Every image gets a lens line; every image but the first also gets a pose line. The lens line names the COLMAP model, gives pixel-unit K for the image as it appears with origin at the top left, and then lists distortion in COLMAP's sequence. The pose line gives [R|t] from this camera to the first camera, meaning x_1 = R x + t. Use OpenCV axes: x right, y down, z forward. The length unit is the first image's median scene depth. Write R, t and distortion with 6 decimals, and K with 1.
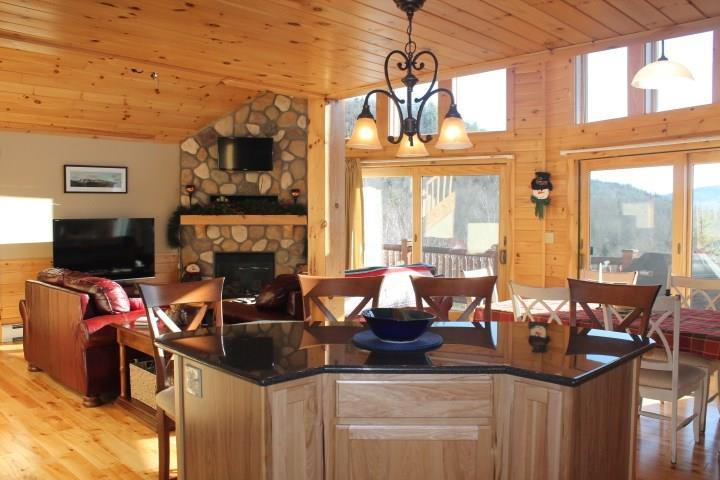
lens RADIAL K [[613.2, 0, 363.8], [0, 613.2, 244.3], [0, 0, 1]] dist [-0.114955, 0.043311]
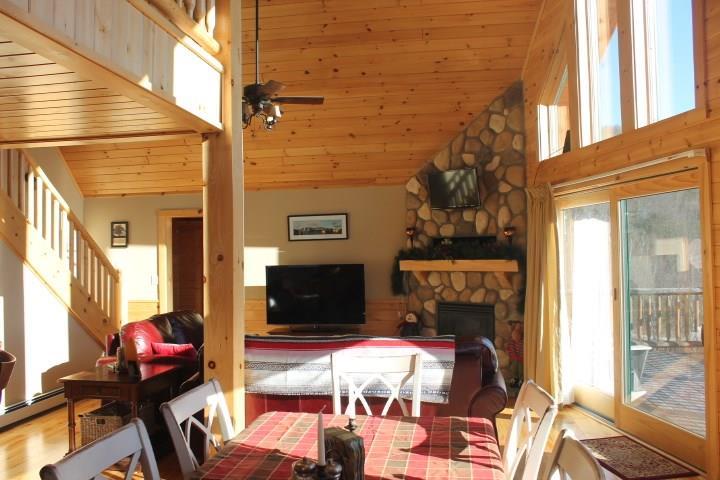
lens RADIAL K [[613.2, 0, 361.3], [0, 613.2, 239.8], [0, 0, 1]] dist [-0.114955, 0.043311]
pose [[0.595623, -0.030730, -0.802676, 0.414091], [-0.022649, 0.998228, -0.055023, -0.025261], [0.802945, 0.050952, 0.593872, 0.375330]]
